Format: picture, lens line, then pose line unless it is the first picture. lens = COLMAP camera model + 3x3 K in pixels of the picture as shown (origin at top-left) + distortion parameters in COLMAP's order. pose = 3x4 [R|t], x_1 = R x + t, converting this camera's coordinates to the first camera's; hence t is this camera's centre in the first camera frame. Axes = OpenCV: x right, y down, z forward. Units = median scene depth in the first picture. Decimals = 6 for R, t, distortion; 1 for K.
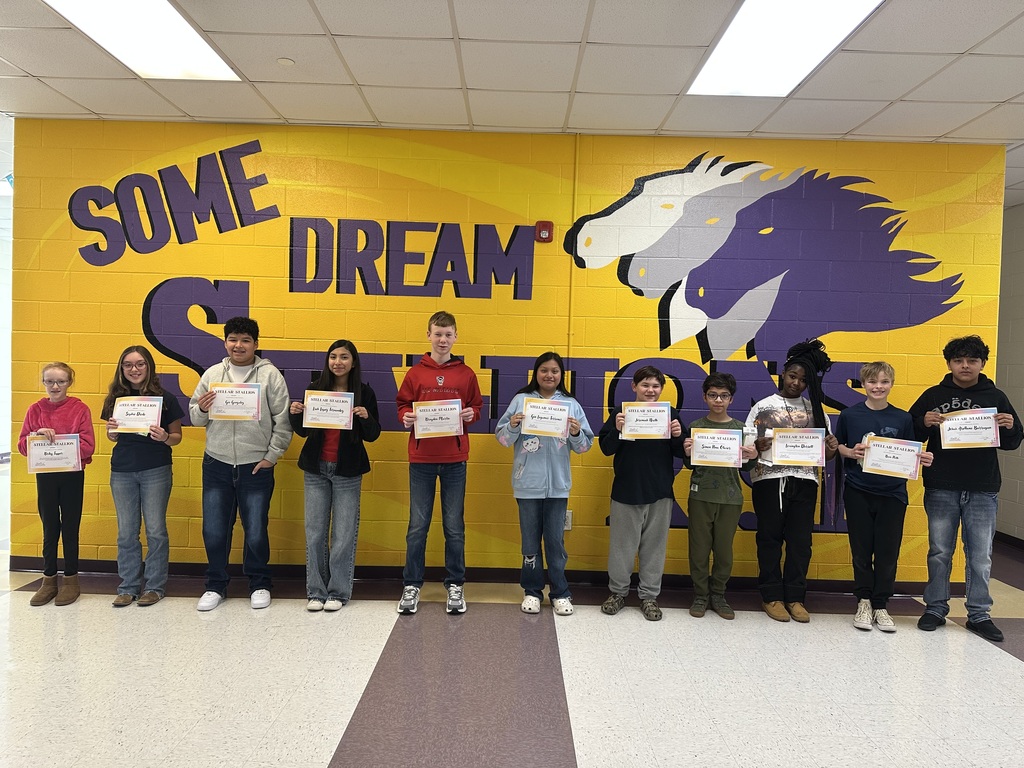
lens RADIAL K [[717.7, 0, 518.7], [0, 717.7, 389.9], [0, 0, 1]] dist [0.052168, -0.067981]
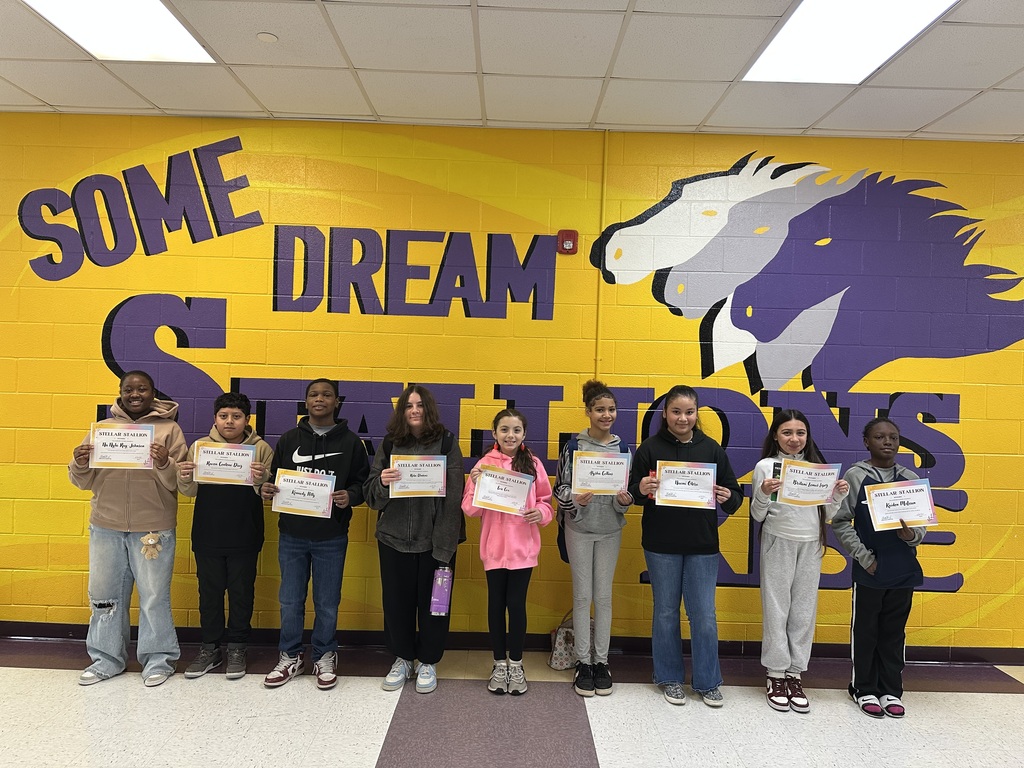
lens RADIAL K [[717.7, 0, 517.8], [0, 717.7, 386.5], [0, 0, 1]] dist [0.052168, -0.067981]
pose [[0.999984, 0.001119, 0.005593, -0.029479], [-0.000989, 0.999730, -0.023226, -0.025541], [-0.005618, 0.023220, 0.999715, 0.136794]]
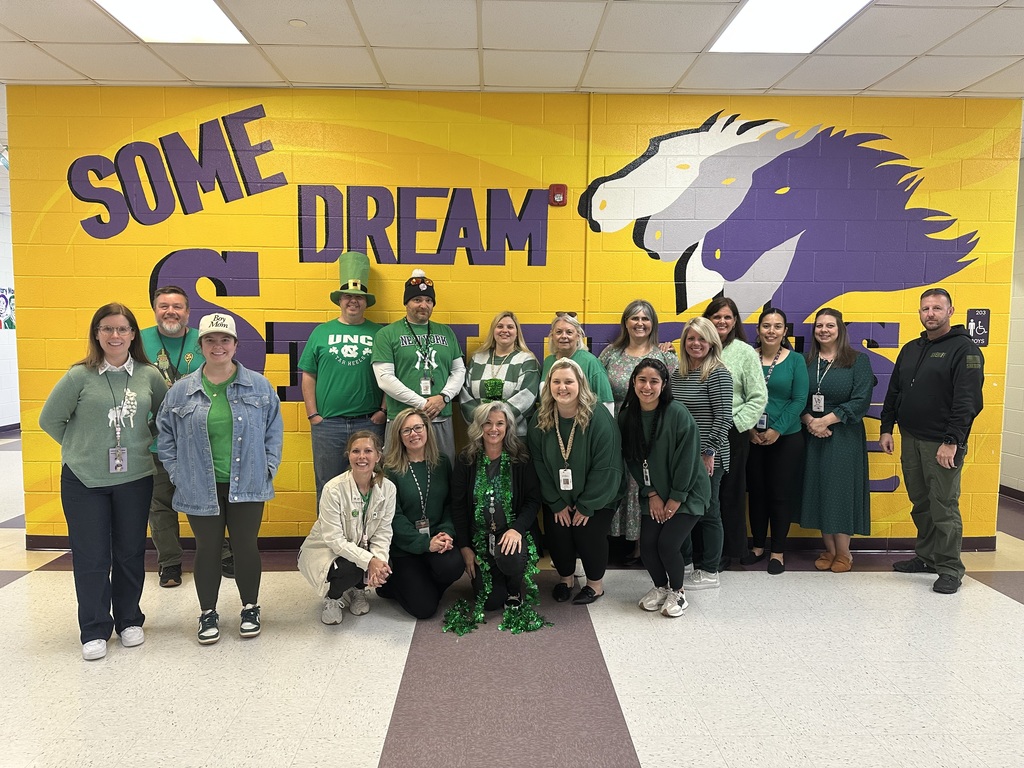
lens RADIAL K [[717.7, 0, 510.8], [0, 717.7, 385.4], [0, 0, 1]] dist [0.052168, -0.067981]
pose [[0.999605, -0.021742, 0.017818, -0.052046], [0.020799, 0.998458, 0.051475, -0.013032], [-0.018910, -0.051084, 0.998515, 0.006954]]
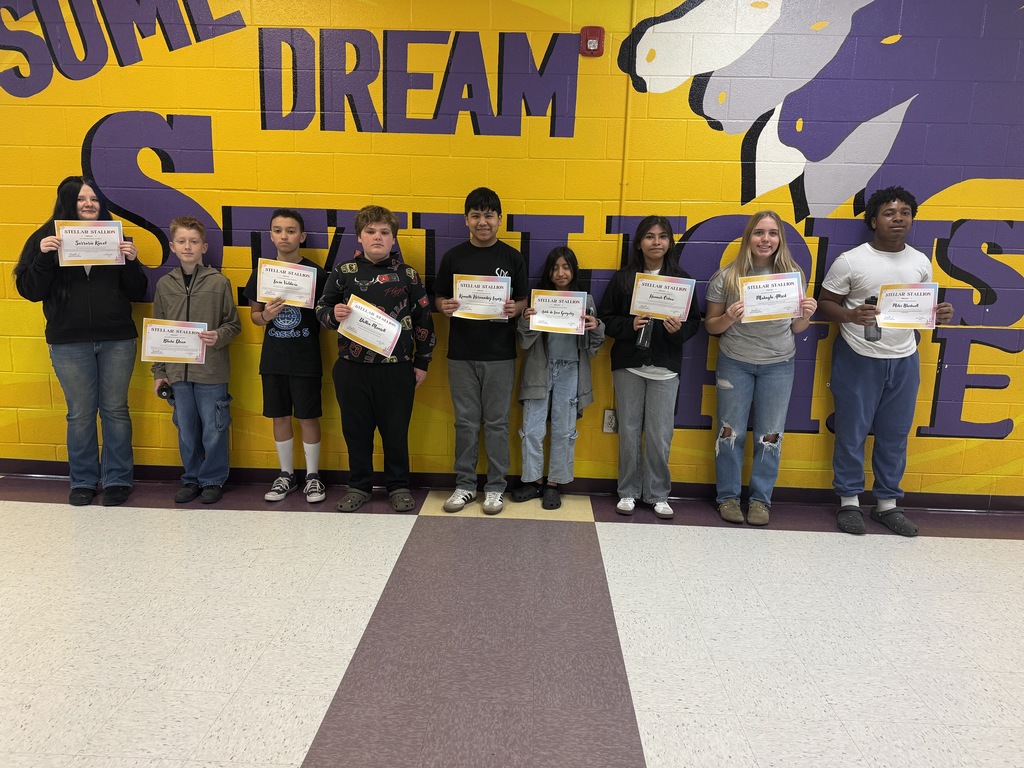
lens RADIAL K [[720.7, 0, 514.9], [0, 720.7, 389.1], [0, 0, 1]] dist [0.007387, -0.012365]
pose [[0.999264, 0.005853, -0.037921, -0.014025], [0.000092, 0.987926, 0.154926, 0.020592], [0.038370, -0.154816, 0.987198, 0.200022]]
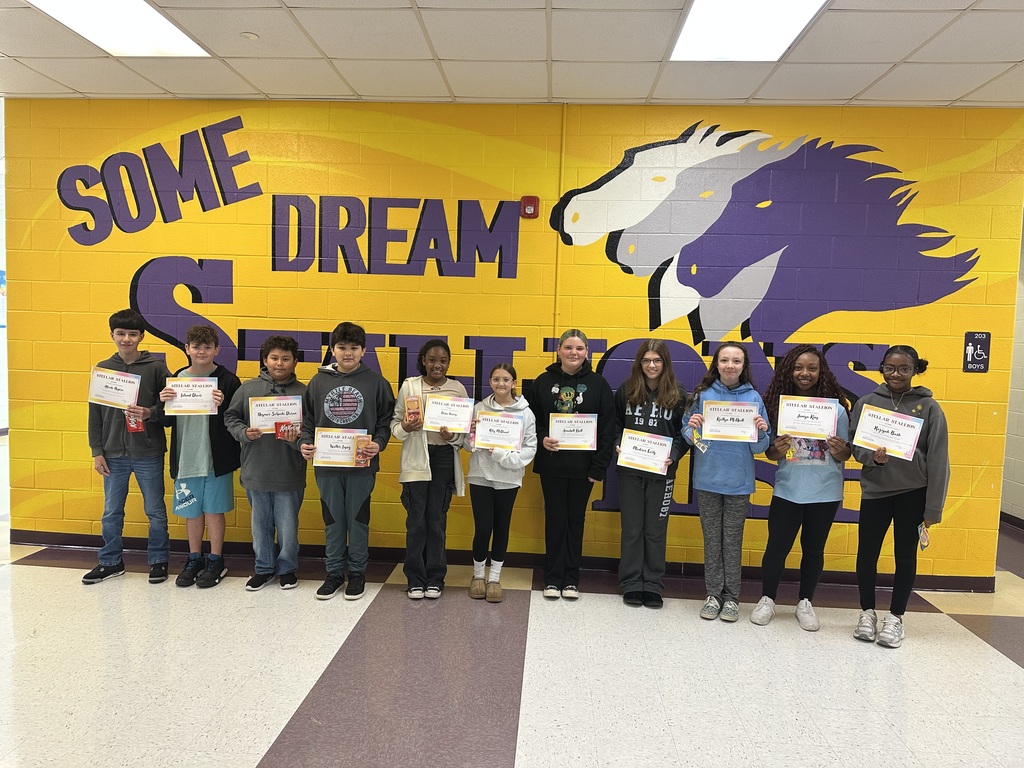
lens RADIAL K [[717.7, 0, 513.5], [0, 717.7, 385.7], [0, 0, 1]] dist [0.052168, -0.067981]
pose [[0.997921, 0.006813, -0.064082, 0.077527], [-0.004389, 0.999273, 0.037880, -0.017142], [0.064294, -0.037520, 0.997225, 0.026554]]
